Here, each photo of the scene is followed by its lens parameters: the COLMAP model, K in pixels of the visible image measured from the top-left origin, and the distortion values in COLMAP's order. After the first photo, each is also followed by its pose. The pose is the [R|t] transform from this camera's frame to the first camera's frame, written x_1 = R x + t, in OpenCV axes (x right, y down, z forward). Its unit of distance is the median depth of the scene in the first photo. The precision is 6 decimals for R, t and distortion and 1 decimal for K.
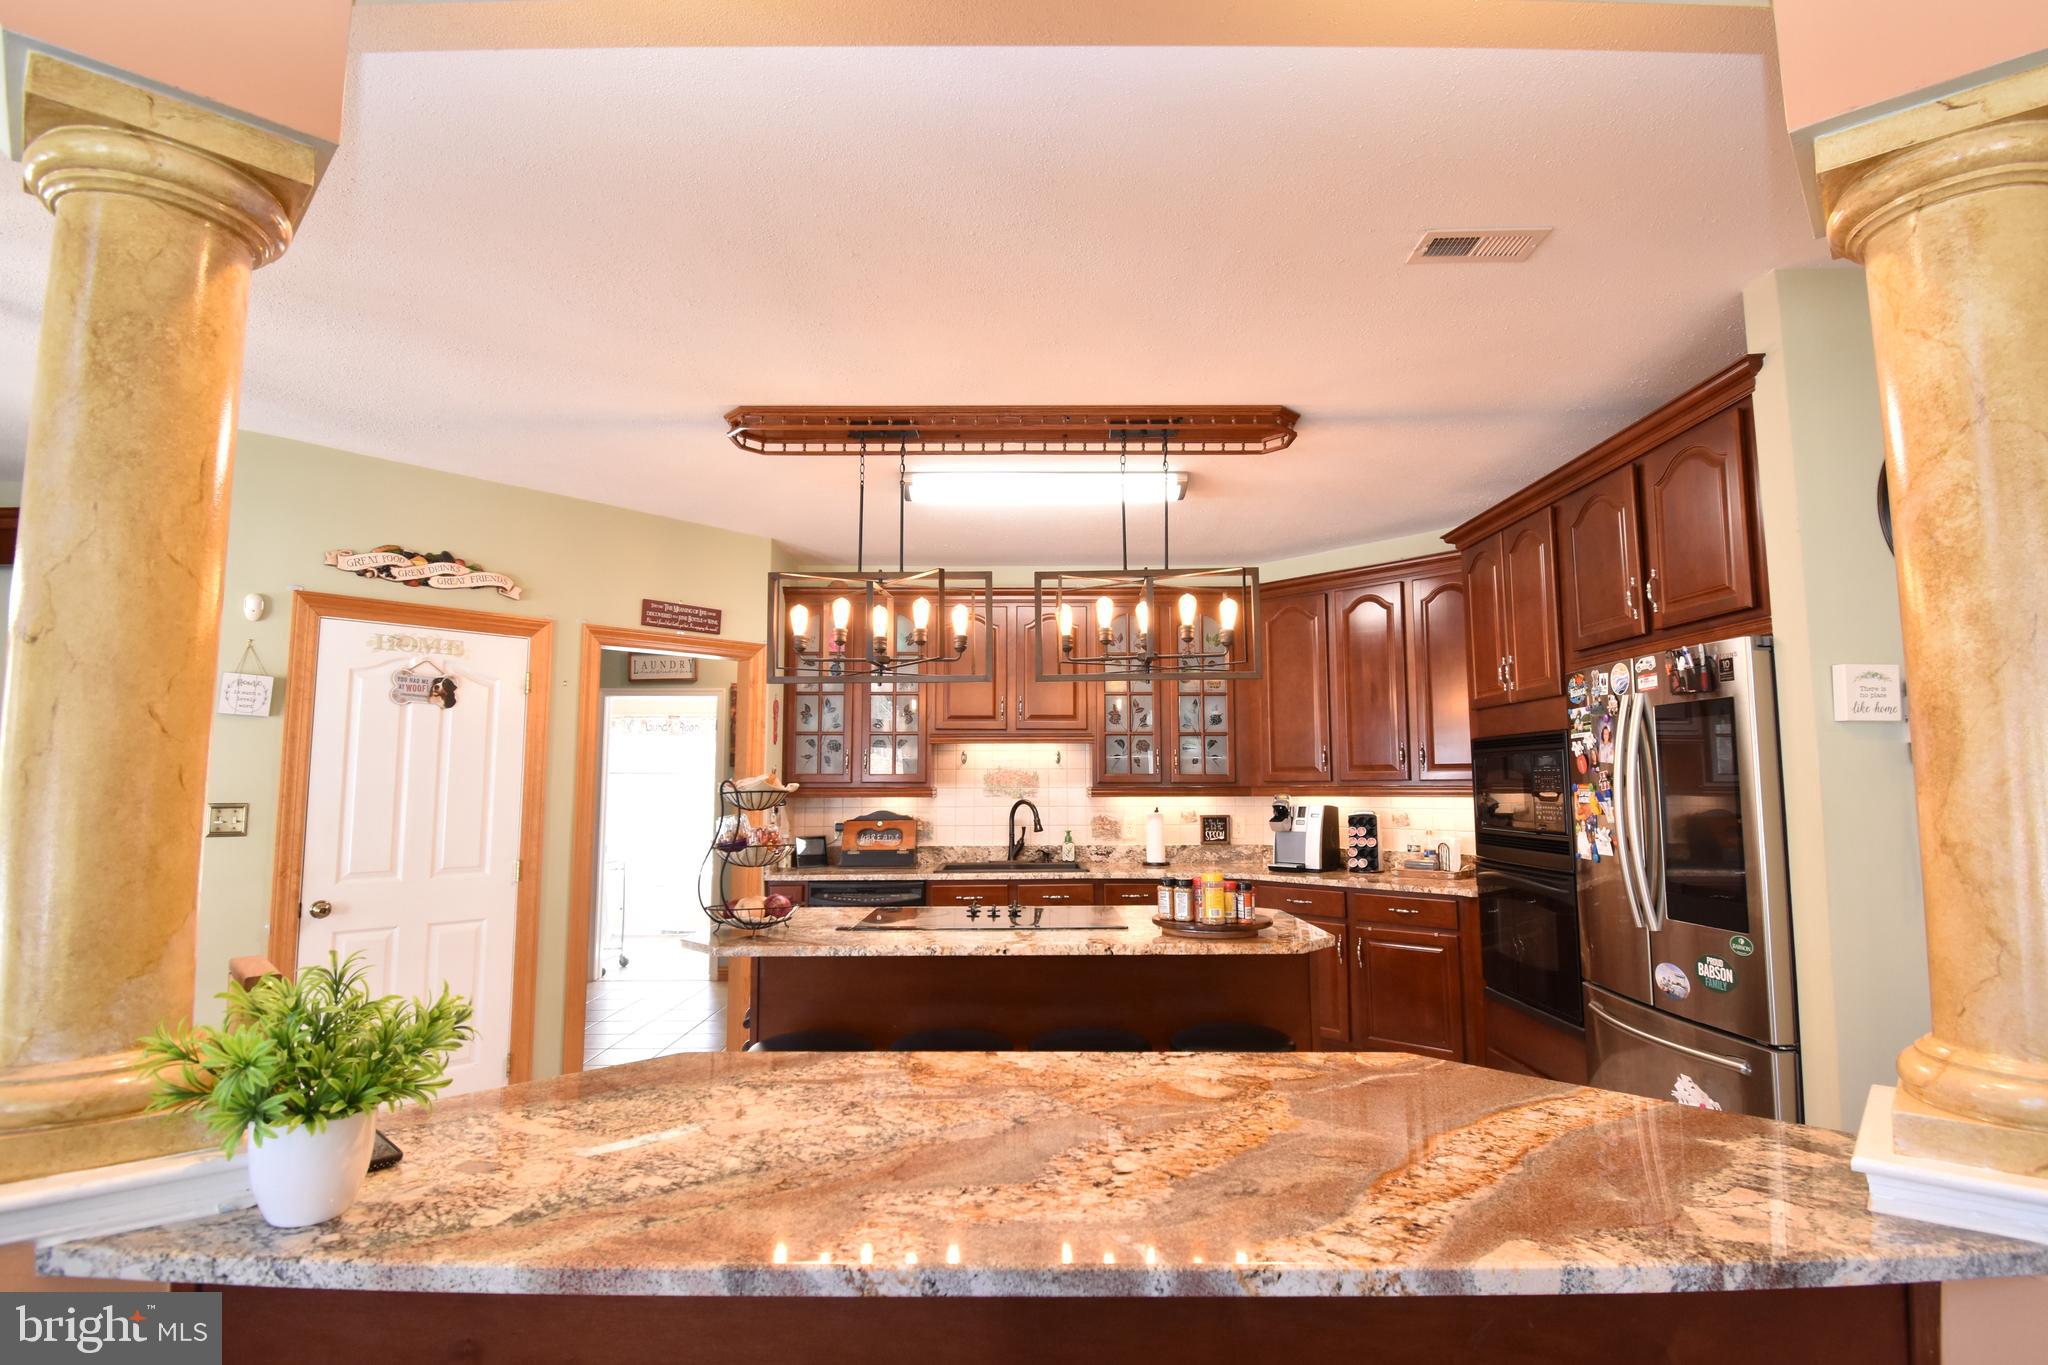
lens RADIAL K [[934.6, 0, 1037.8], [0, 934.6, 686.1], [0, 0, 1]] dist [-0.001637, -0.001183]
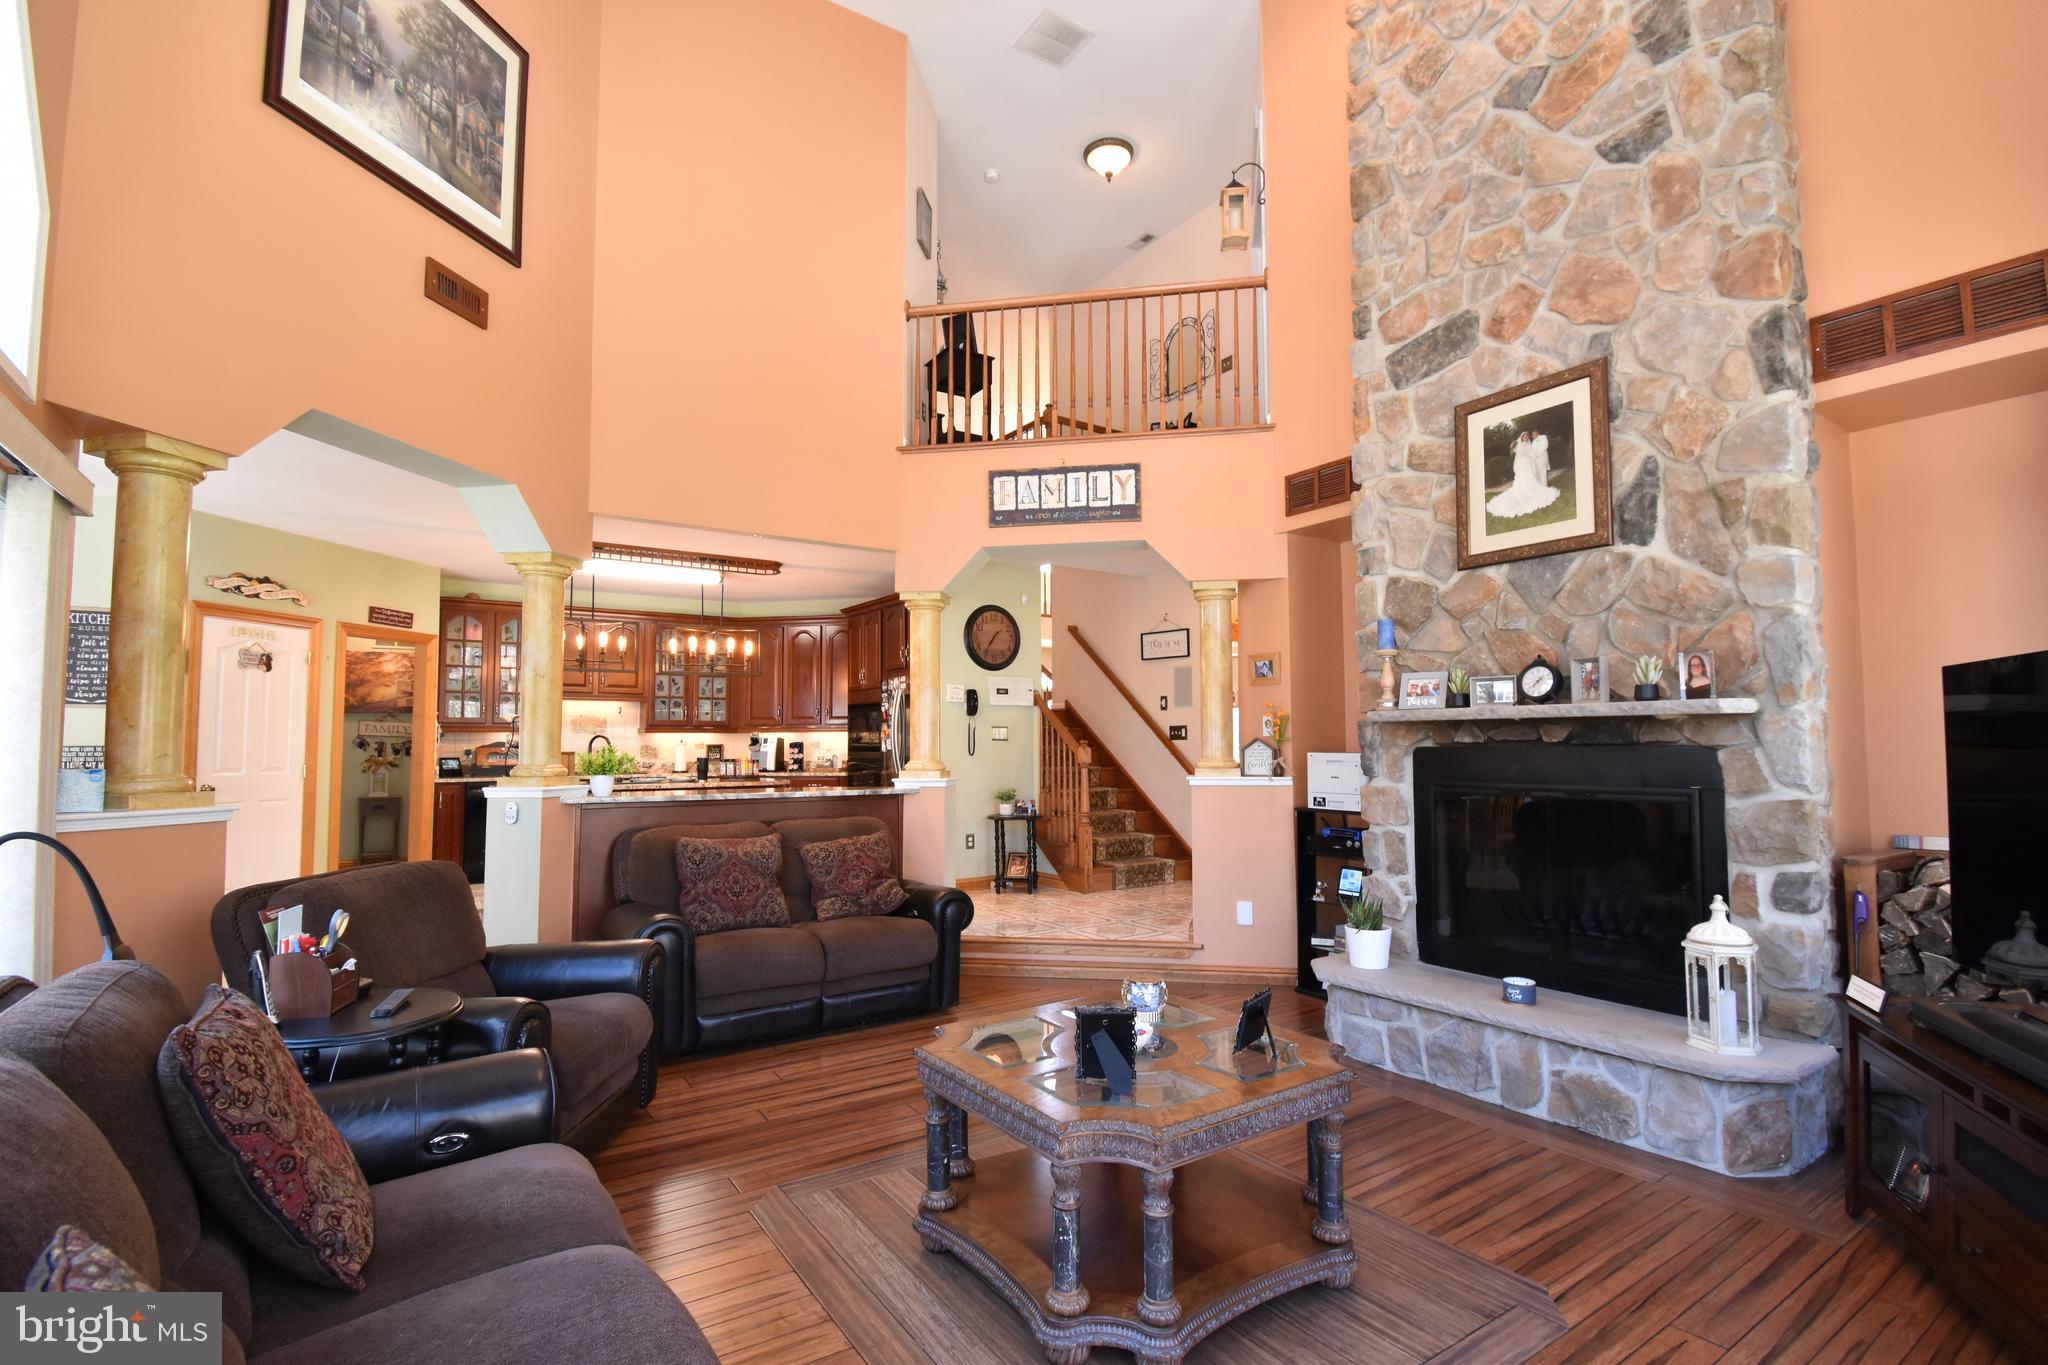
lens RADIAL K [[934.6, 0, 1028.4], [0, 934.6, 684.6], [0, 0, 1]] dist [-0.001637, -0.001183]
pose [[0.836017, 0.034583, 0.547612, -0.328065], [-0.054803, 0.998284, 0.020622, -0.049918], [-0.545959, -0.047251, 0.836478, -0.911384]]
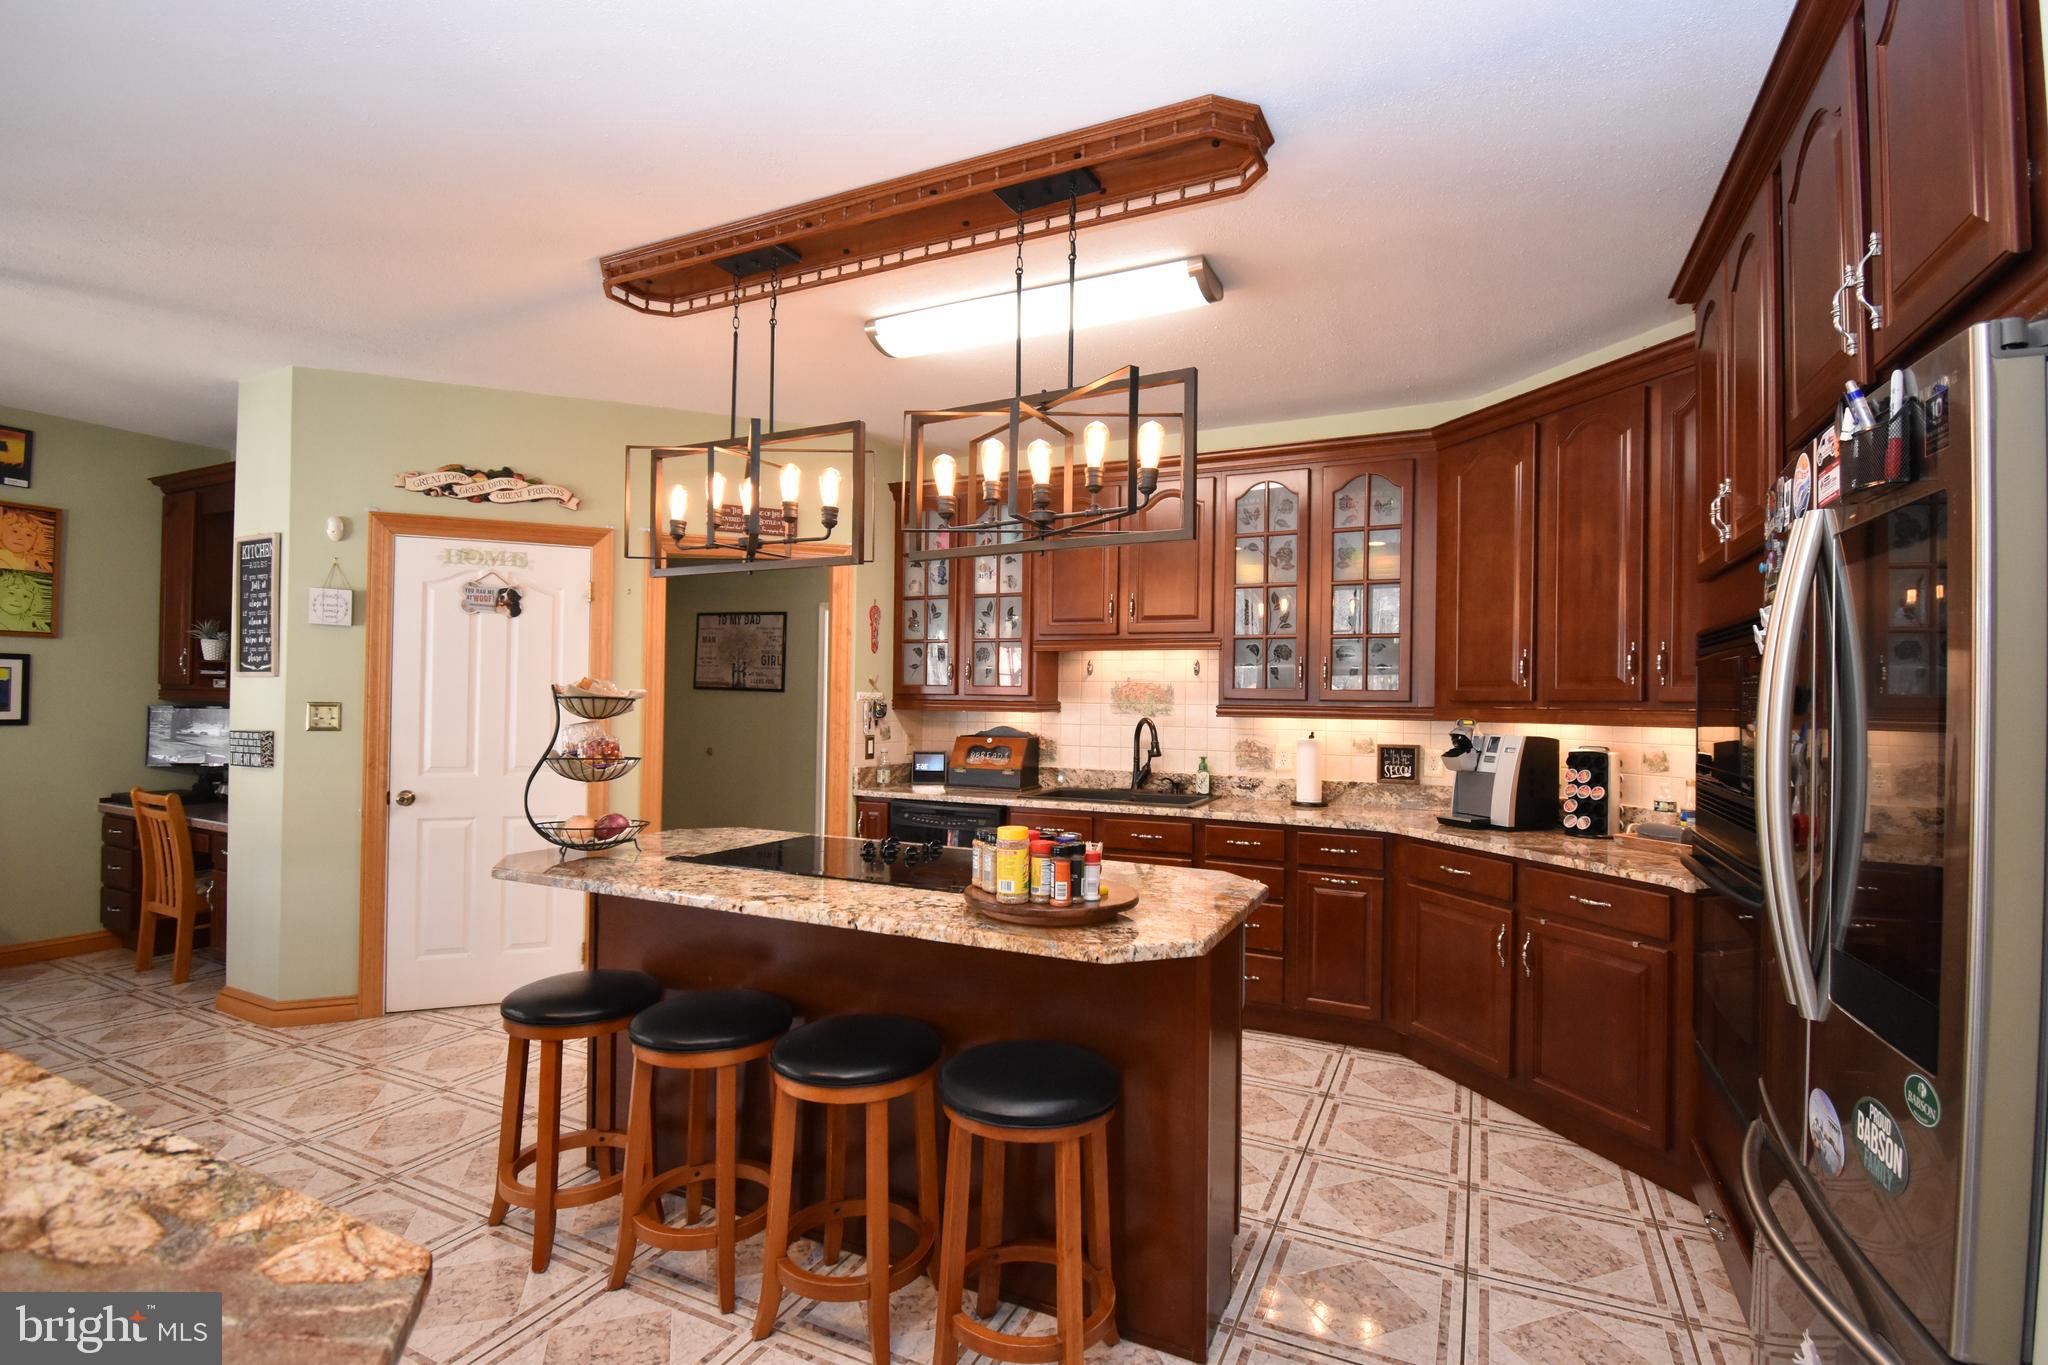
lens RADIAL K [[934.6, 0, 1035.9], [0, 934.6, 684.7], [0, 0, 1]] dist [-0.001637, -0.001183]
pose [[0.903317, 0.008628, -0.428886, 0.285218], [0.028040, 0.996472, 0.079105, 0.026312], [0.428055, -0.083483, 0.899888, 0.237899]]
